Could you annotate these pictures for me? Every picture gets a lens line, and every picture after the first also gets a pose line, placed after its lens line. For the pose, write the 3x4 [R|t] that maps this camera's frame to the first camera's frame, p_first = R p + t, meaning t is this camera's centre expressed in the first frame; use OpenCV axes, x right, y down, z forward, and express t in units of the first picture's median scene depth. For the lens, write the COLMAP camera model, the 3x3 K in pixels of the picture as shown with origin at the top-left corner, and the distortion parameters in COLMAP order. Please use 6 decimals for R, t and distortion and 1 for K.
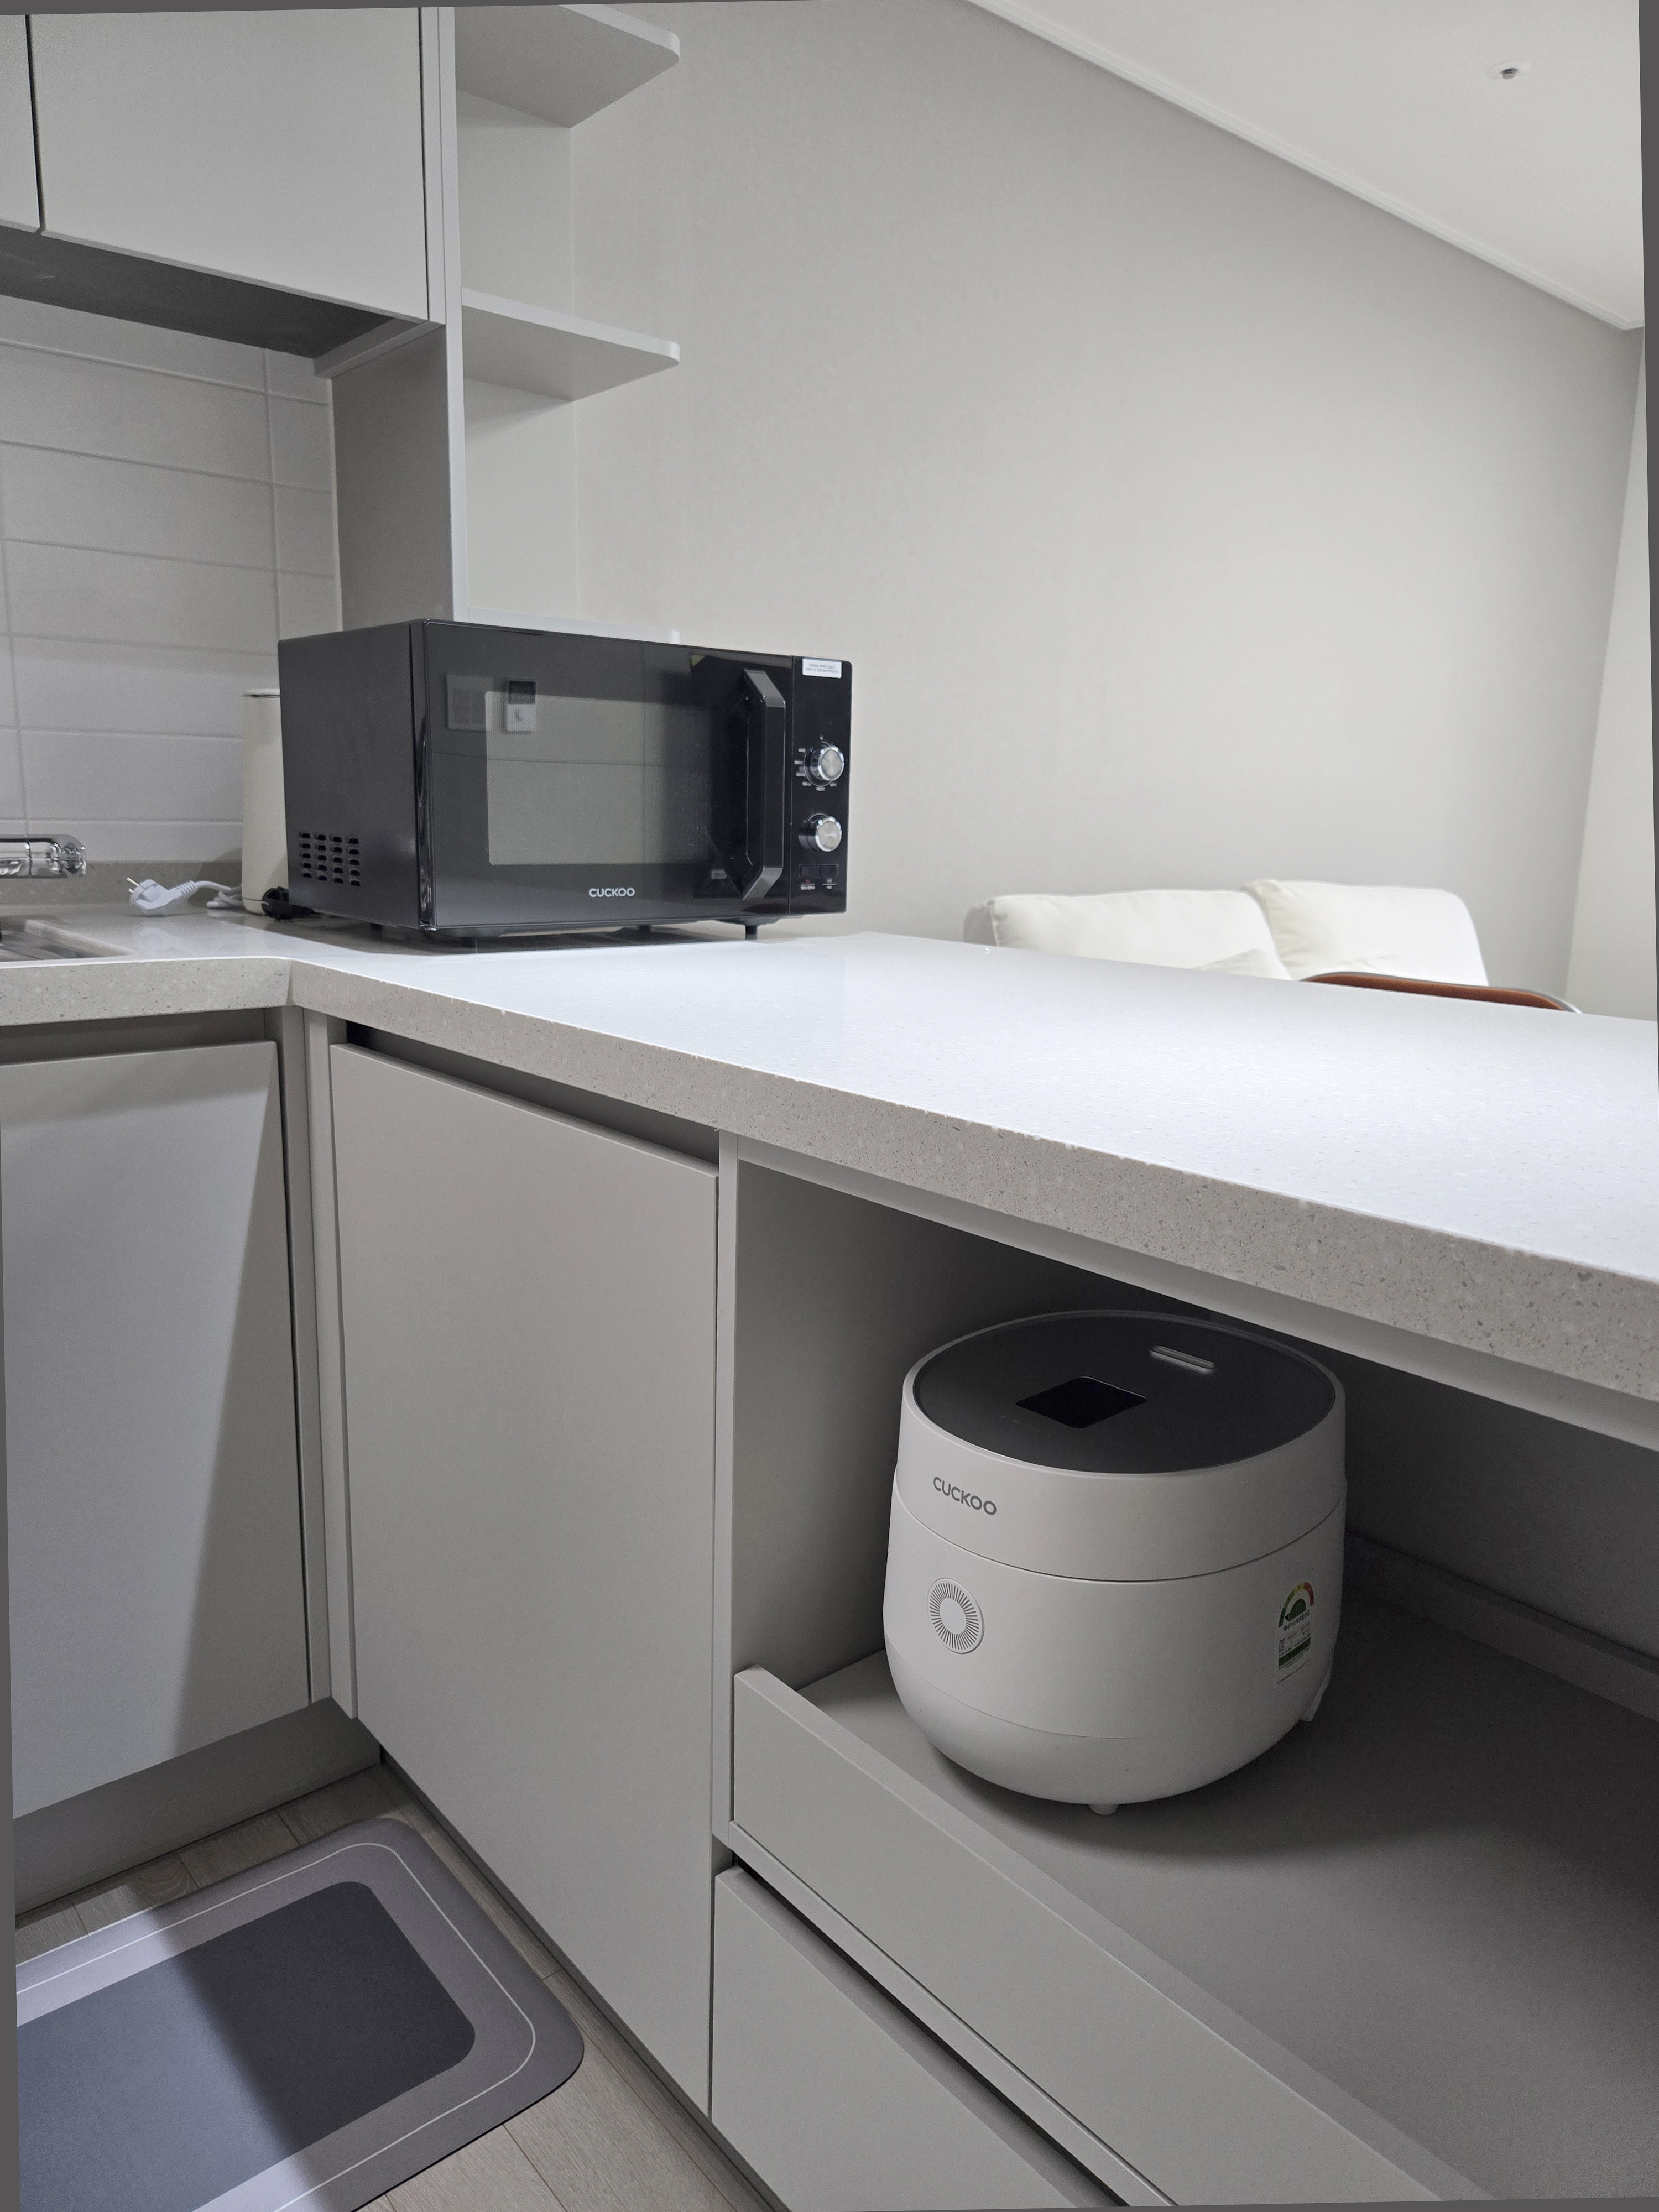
lens RADIAL K [[1476.0, 0, 828.8], [0, 1476.0, 1104.4], [0, 0, 1]] dist [0.055580, -0.039435]
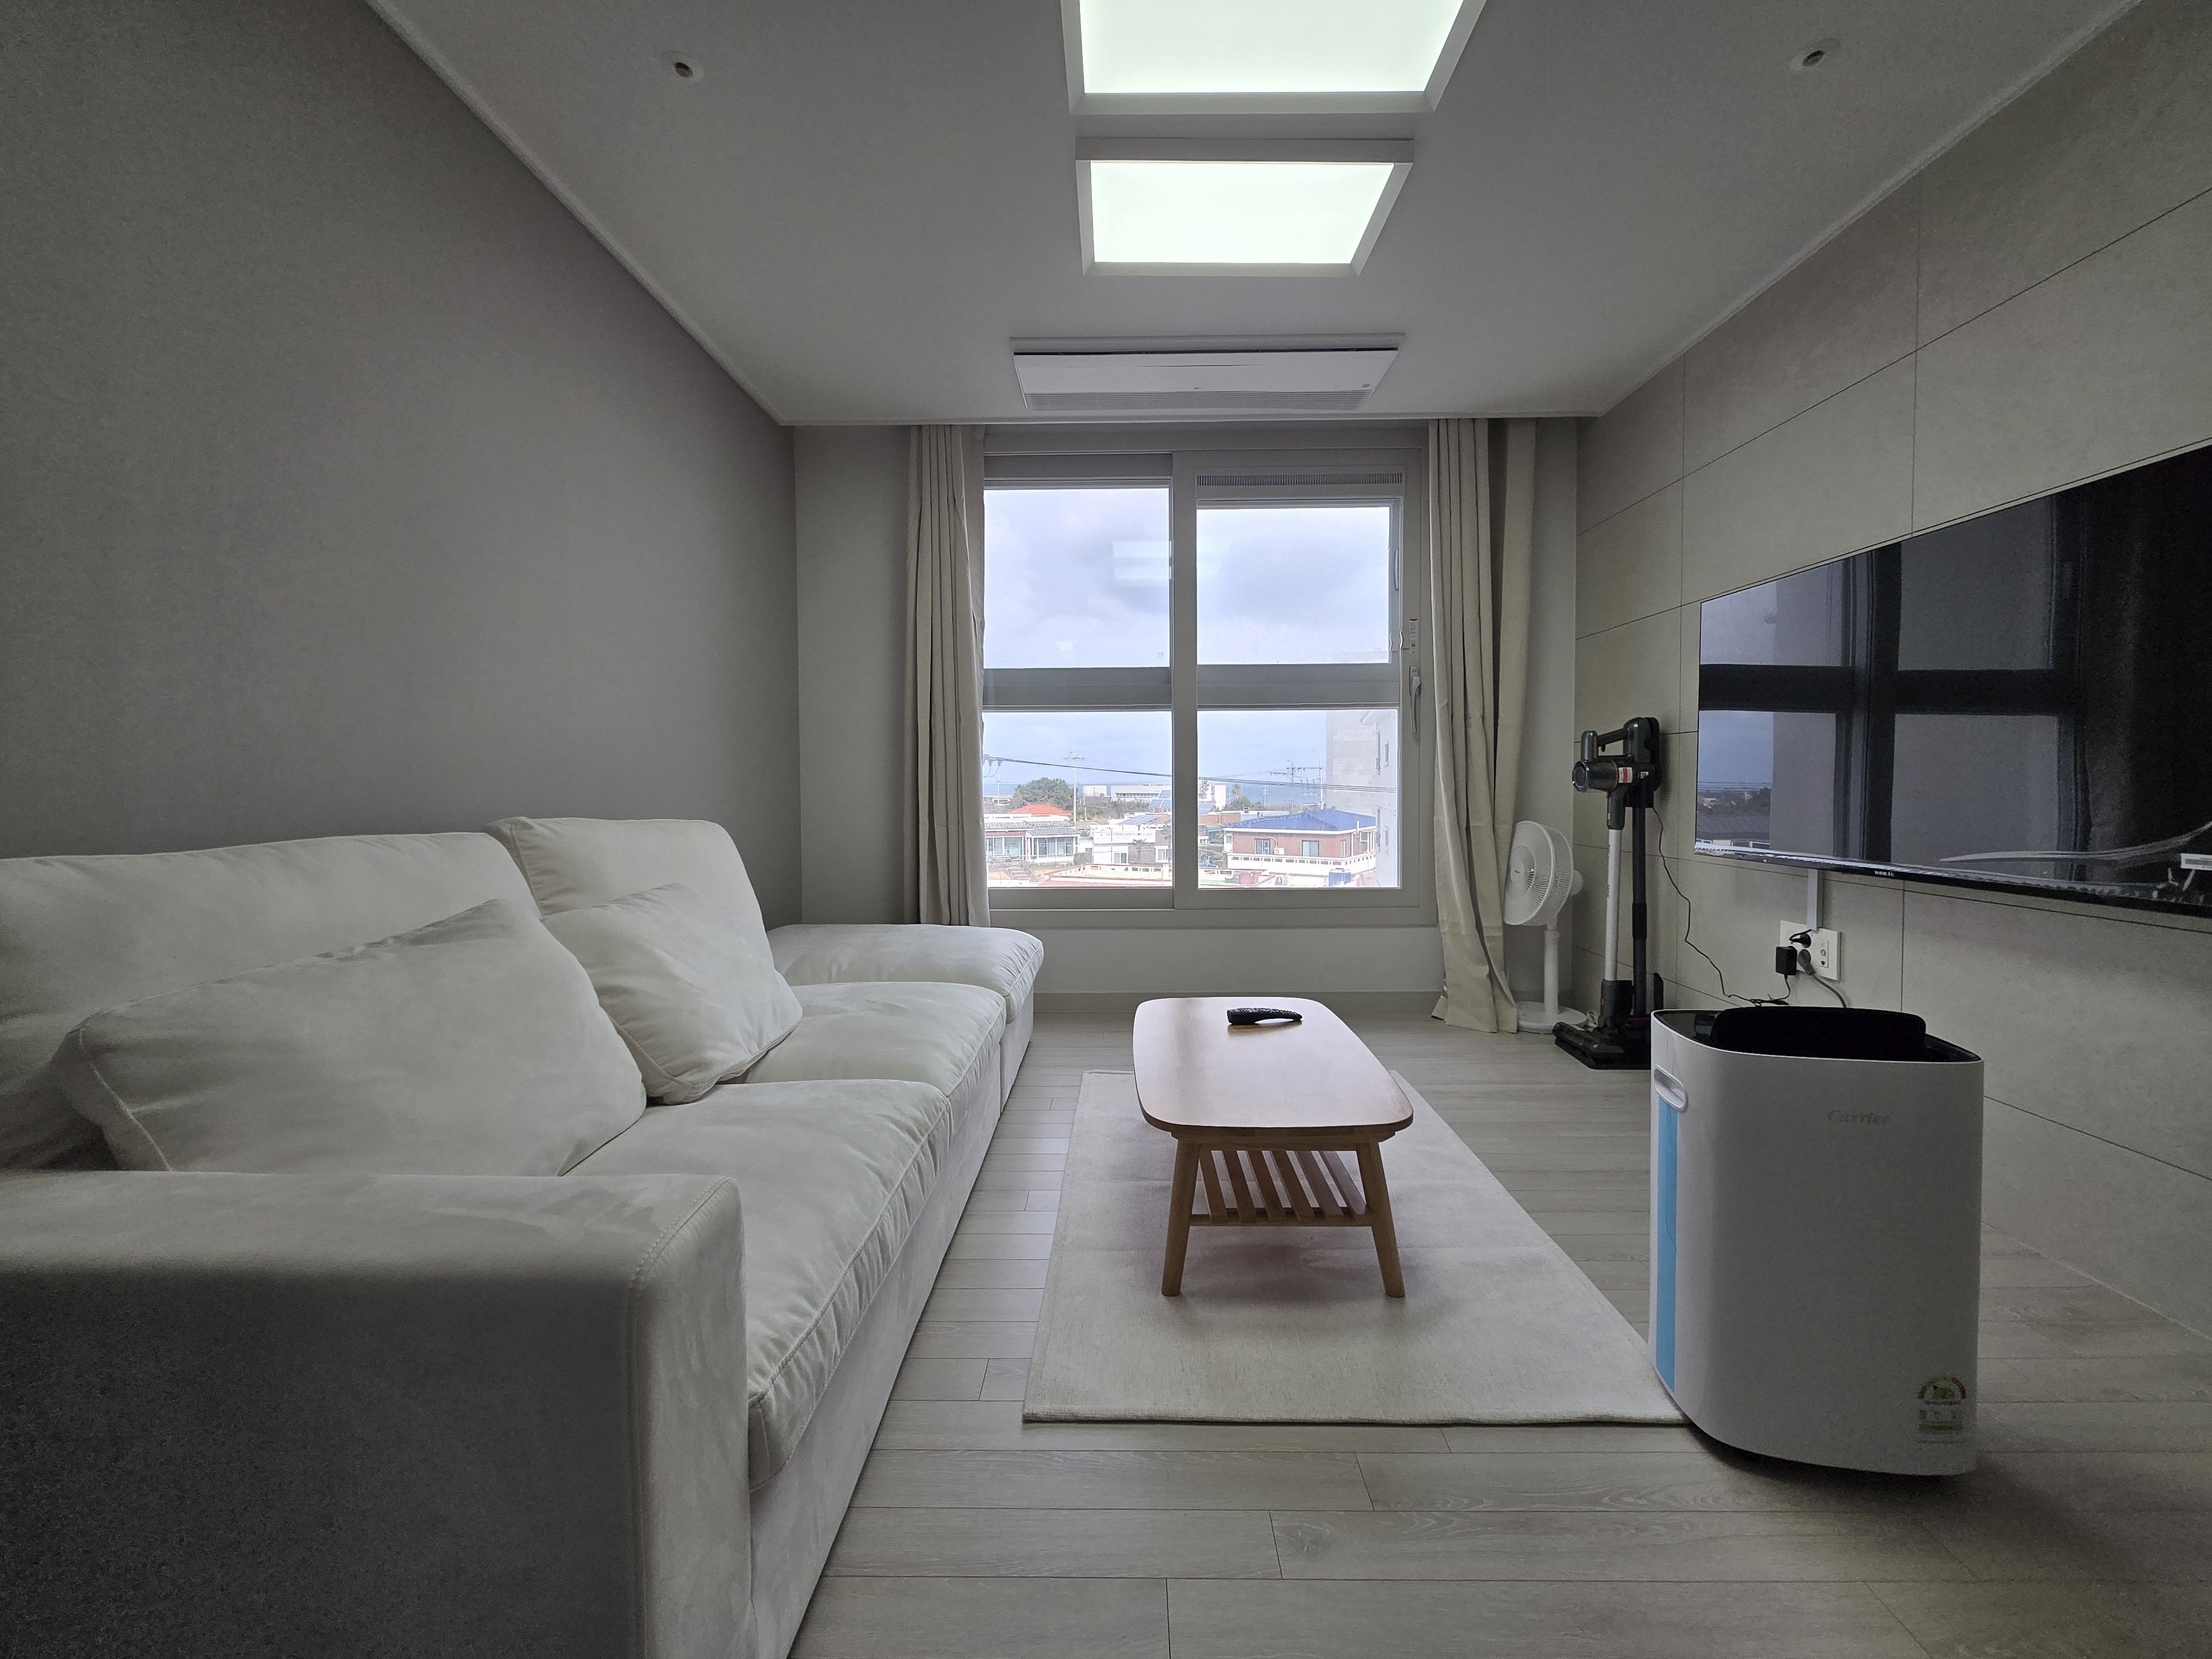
lens RADIAL K [[863.4, 0, 1127.8], [0, 863.4, 803.3], [0, 0, 1]] dist [0.002974, -0.000075]
pose [[0.655001, -0.038817, 0.754630, 0.142990], [0.162383, 0.982578, -0.090402, -0.051332], [-0.737974, 0.181752, 0.649893, 0.379069]]
